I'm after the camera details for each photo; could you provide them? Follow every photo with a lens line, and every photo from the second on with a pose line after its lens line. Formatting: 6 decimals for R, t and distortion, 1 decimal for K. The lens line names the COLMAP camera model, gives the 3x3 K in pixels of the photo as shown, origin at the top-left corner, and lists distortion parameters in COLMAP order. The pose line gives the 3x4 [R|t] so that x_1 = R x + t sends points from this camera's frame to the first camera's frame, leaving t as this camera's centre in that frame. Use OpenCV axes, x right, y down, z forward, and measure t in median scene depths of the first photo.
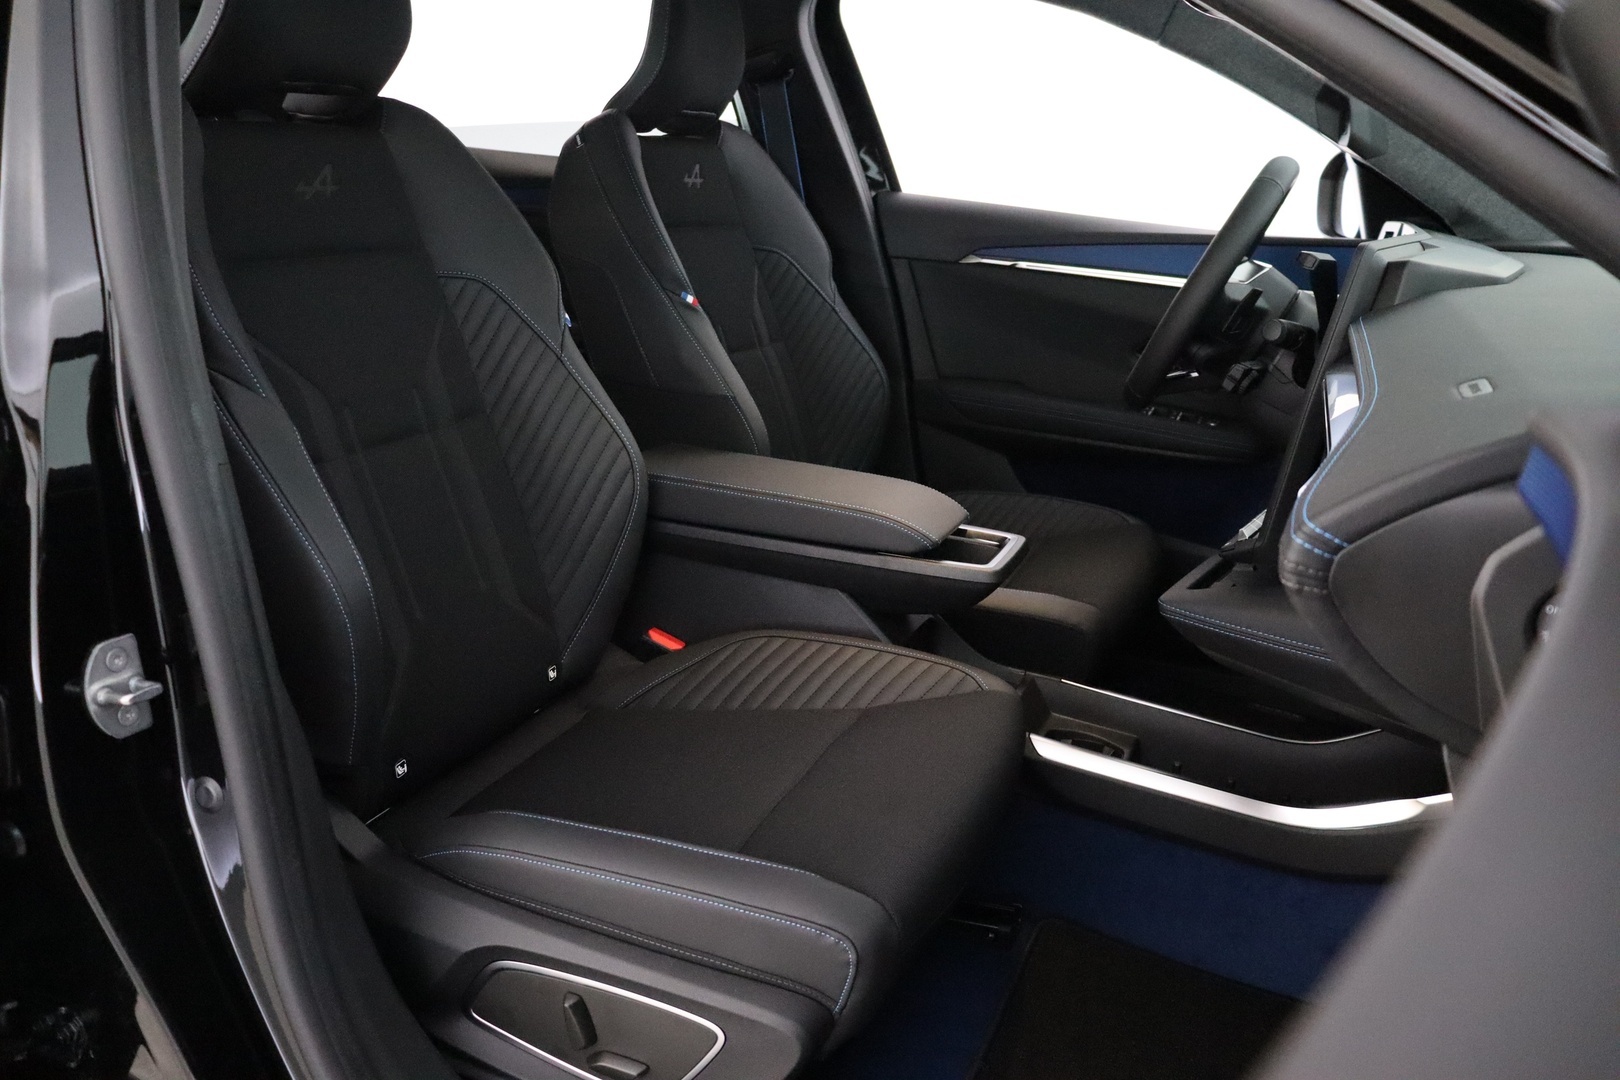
lens RADIAL K [[1306.6, 0, 810.0], [0, 1306.6, 540.0], [0, 0, 1]] dist [-0.057477, 0.000769]
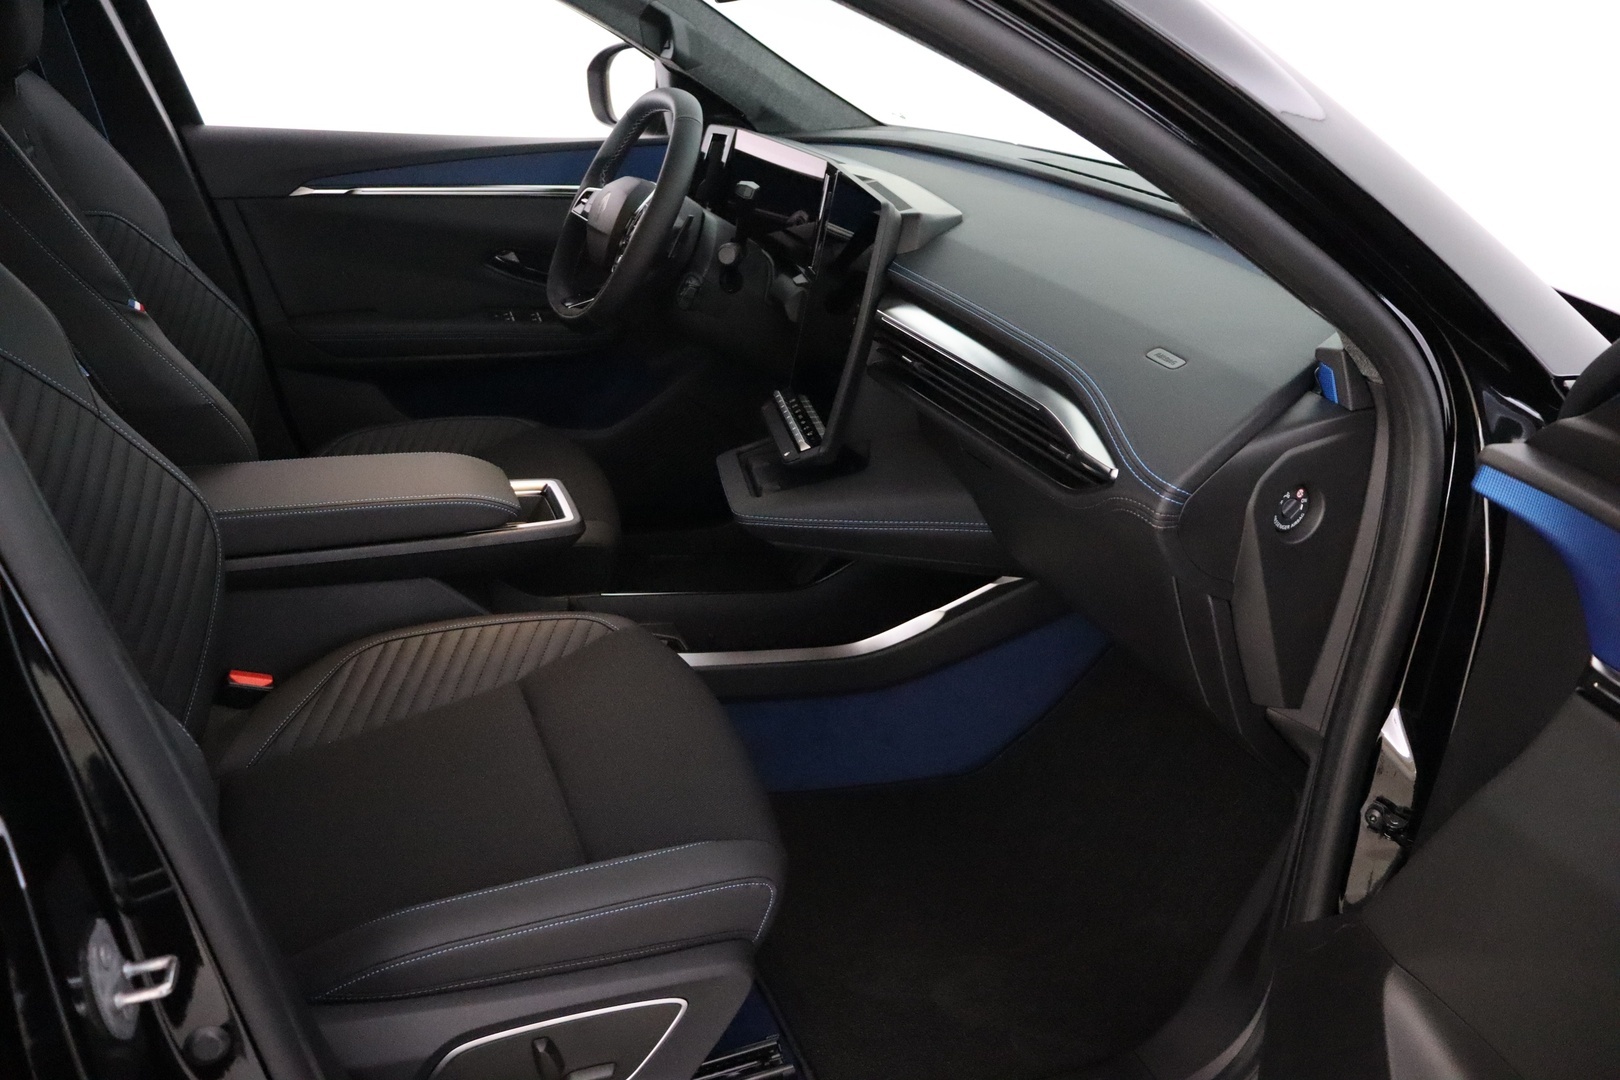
lens RADIAL K [[1281.5, 0, 810.0], [0, 1281.5, 540.0], [0, 0, 1]] dist [0.007936, 0.003332]
pose [[0.788546, -0.263608, 0.555613, -0.213472], [0.194664, 0.964008, 0.181095, -0.082803], [-0.583353, -0.034644, 0.811479, 0.013656]]
